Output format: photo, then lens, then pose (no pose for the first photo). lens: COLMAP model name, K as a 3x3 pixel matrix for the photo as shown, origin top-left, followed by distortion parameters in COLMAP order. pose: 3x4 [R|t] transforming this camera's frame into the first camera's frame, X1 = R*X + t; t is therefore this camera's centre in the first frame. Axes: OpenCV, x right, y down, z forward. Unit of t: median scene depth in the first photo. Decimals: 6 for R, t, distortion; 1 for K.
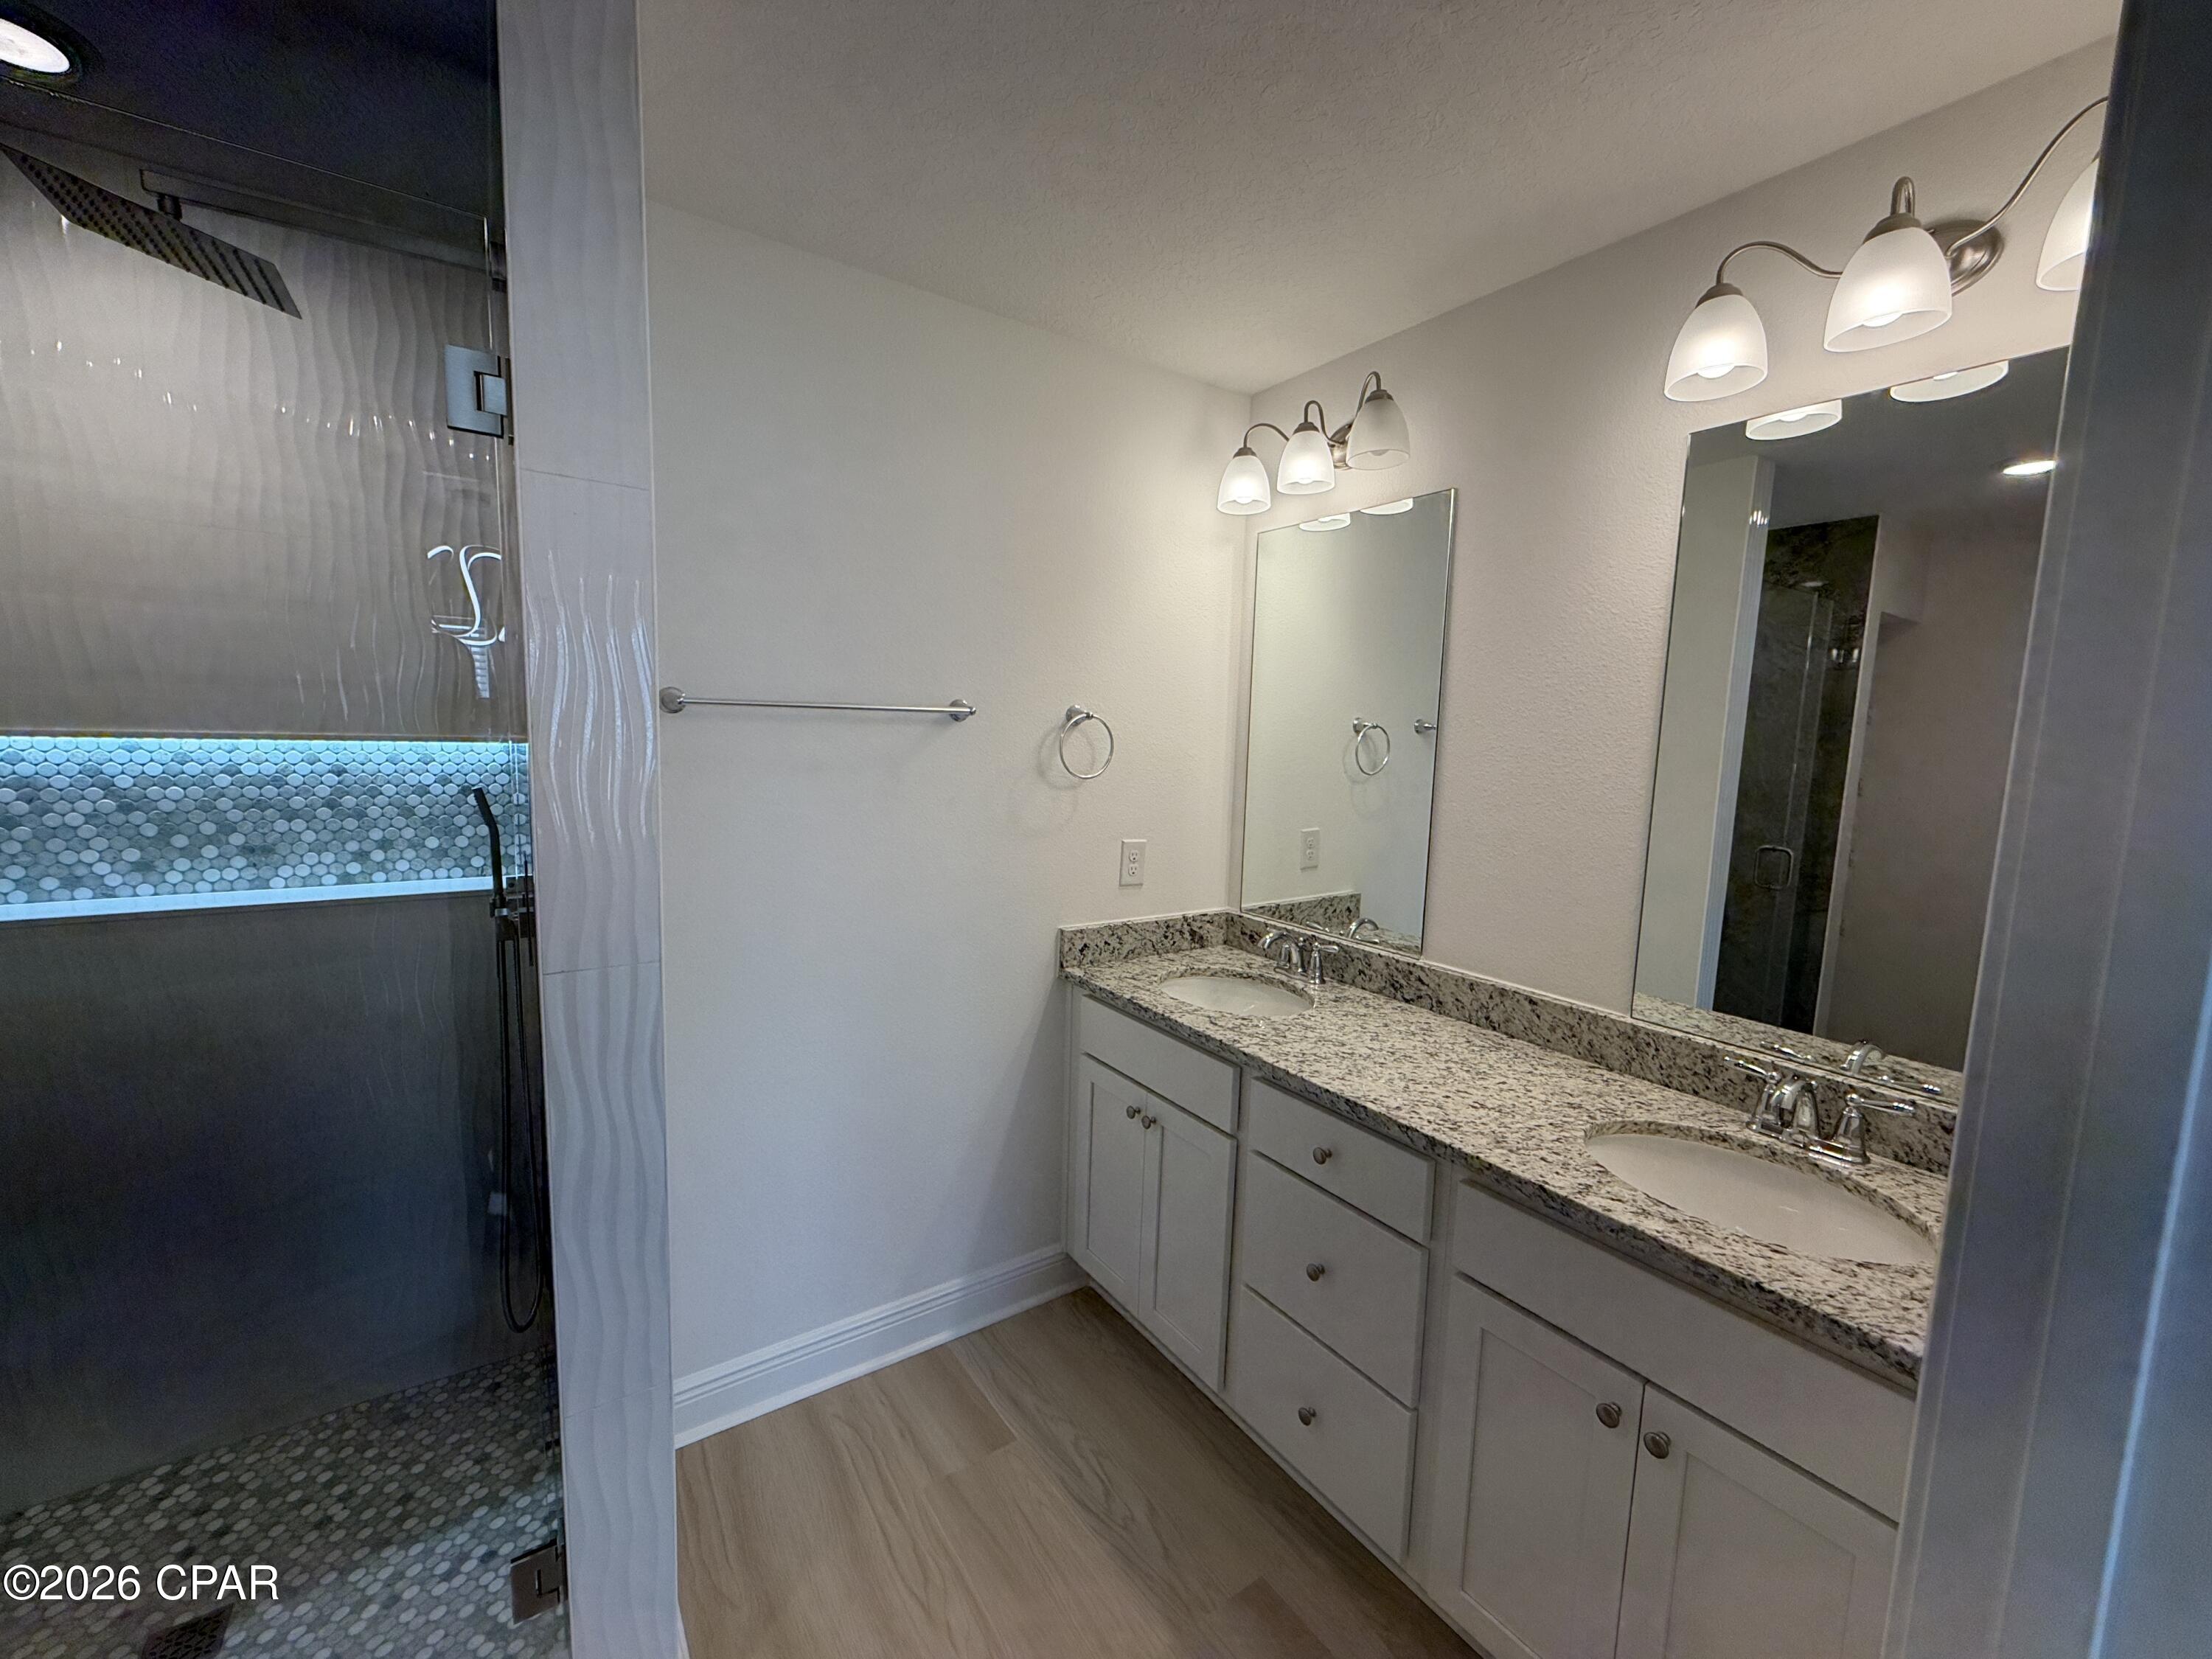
lens RADIAL K [[879.1, 0, 1120.1], [0, 879.1, 824.0], [0, 0, 1]] dist [-0.001445, 0.000264]
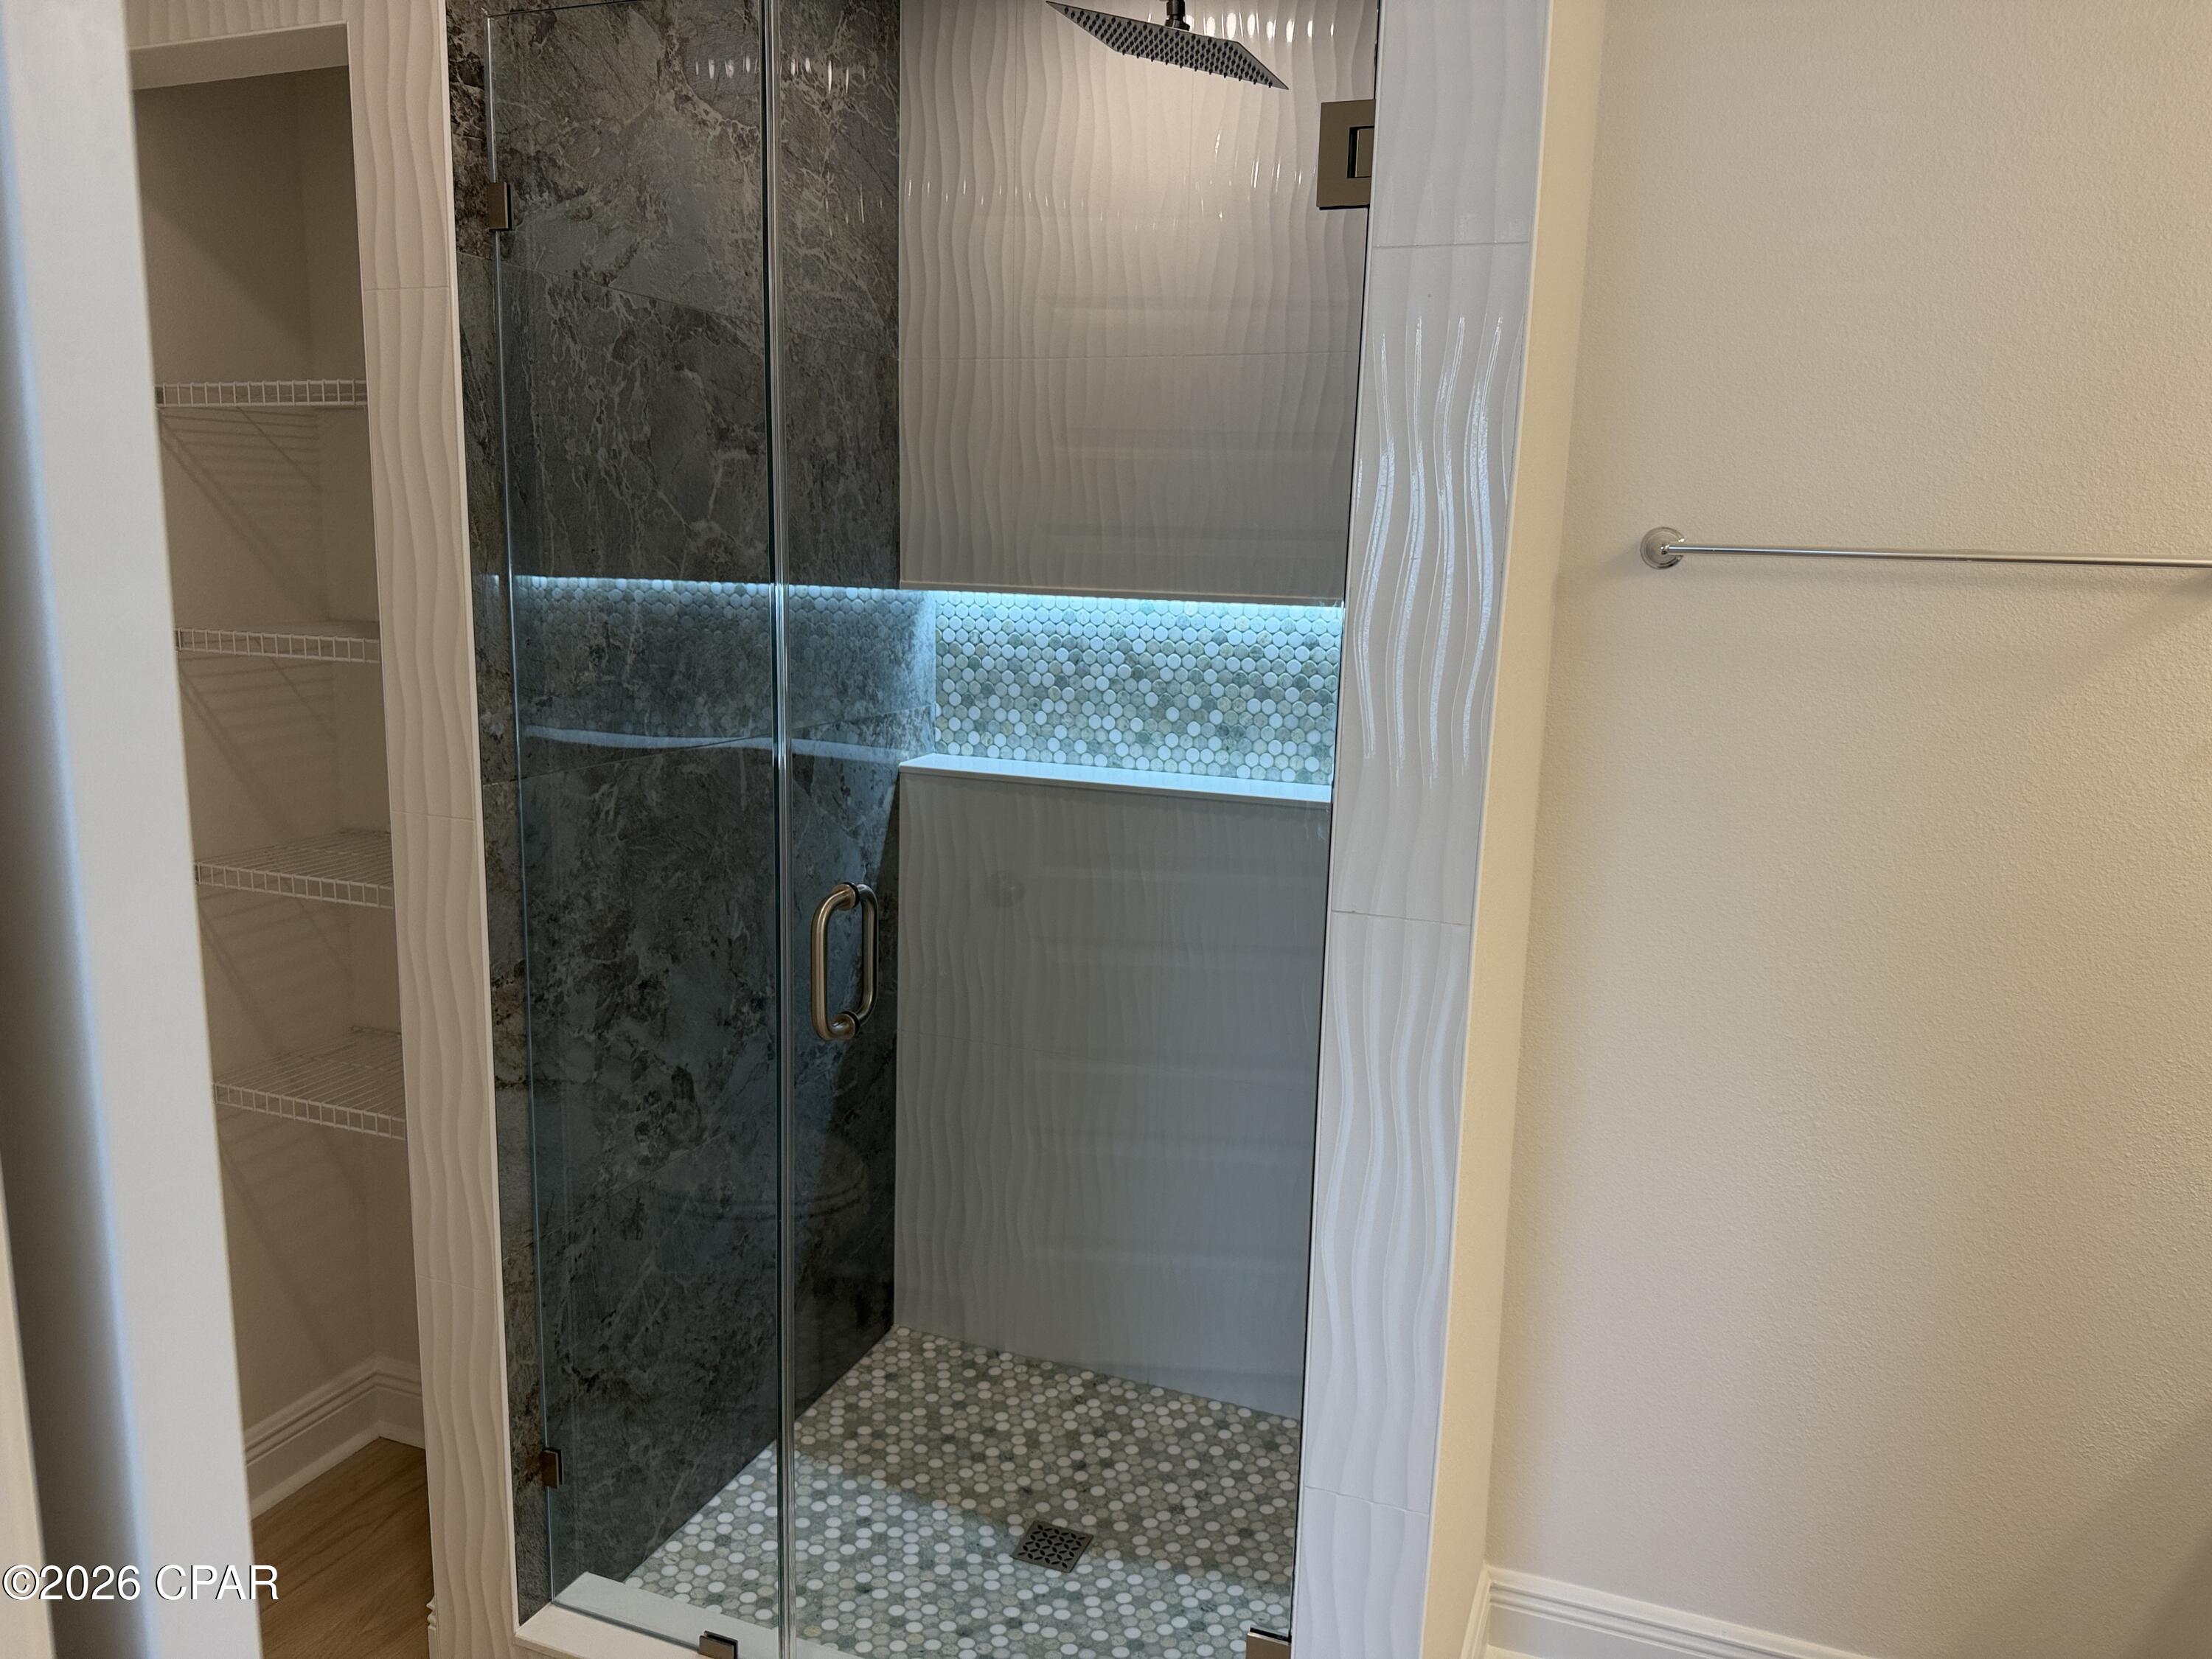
lens RADIAL K [[1549.7, 0, 1107.0], [0, 1549.7, 827.9], [0, 0, 1]] dist [0.067929, -0.096483]
pose [[0.567997, 0.132104, -0.812359, 0.200461], [-0.104355, 0.990628, 0.088128, 0.001487], [0.816388, 0.034717, 0.576460, 0.027948]]
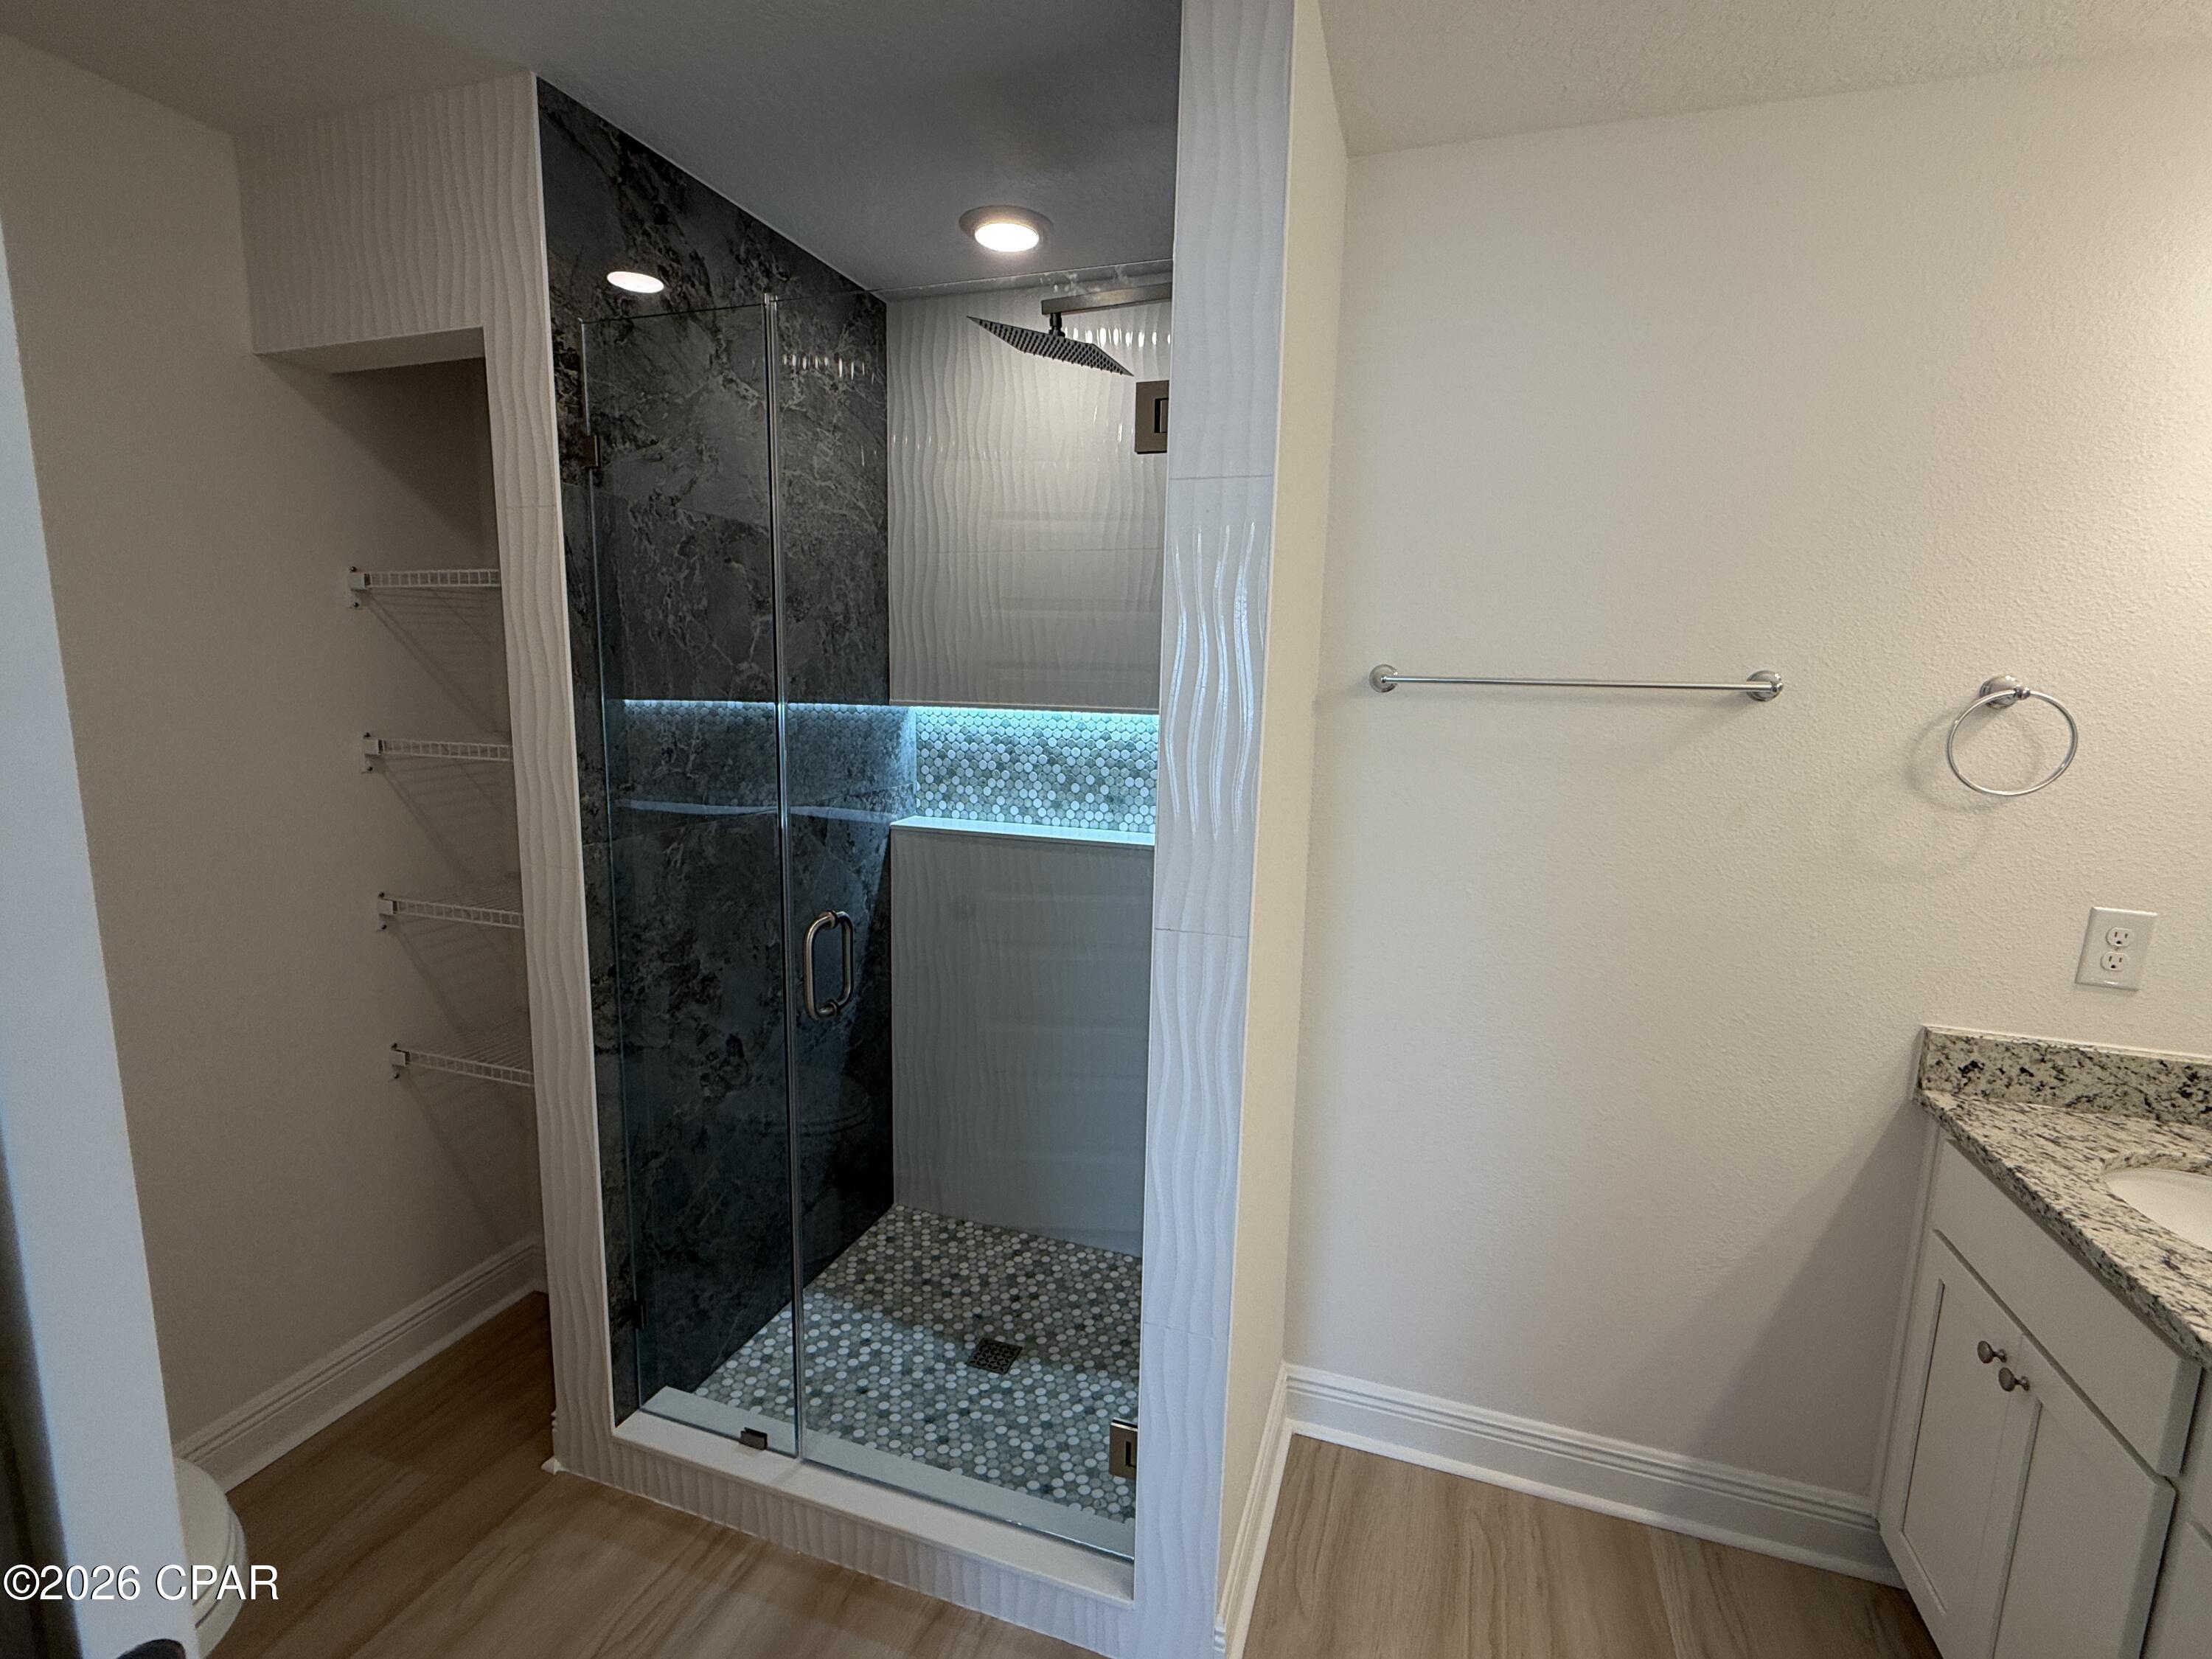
lens RADIAL K [[1015.8, 0, 1101.5], [0, 1015.8, 830.0], [0, 0, 1]] dist [0.002430, -0.000610]
pose [[0.597206, 0.105039, -0.795180, 0.194471], [-0.095878, 0.993628, 0.059245, -0.012935], [0.796337, 0.040859, 0.603472, 0.093728]]
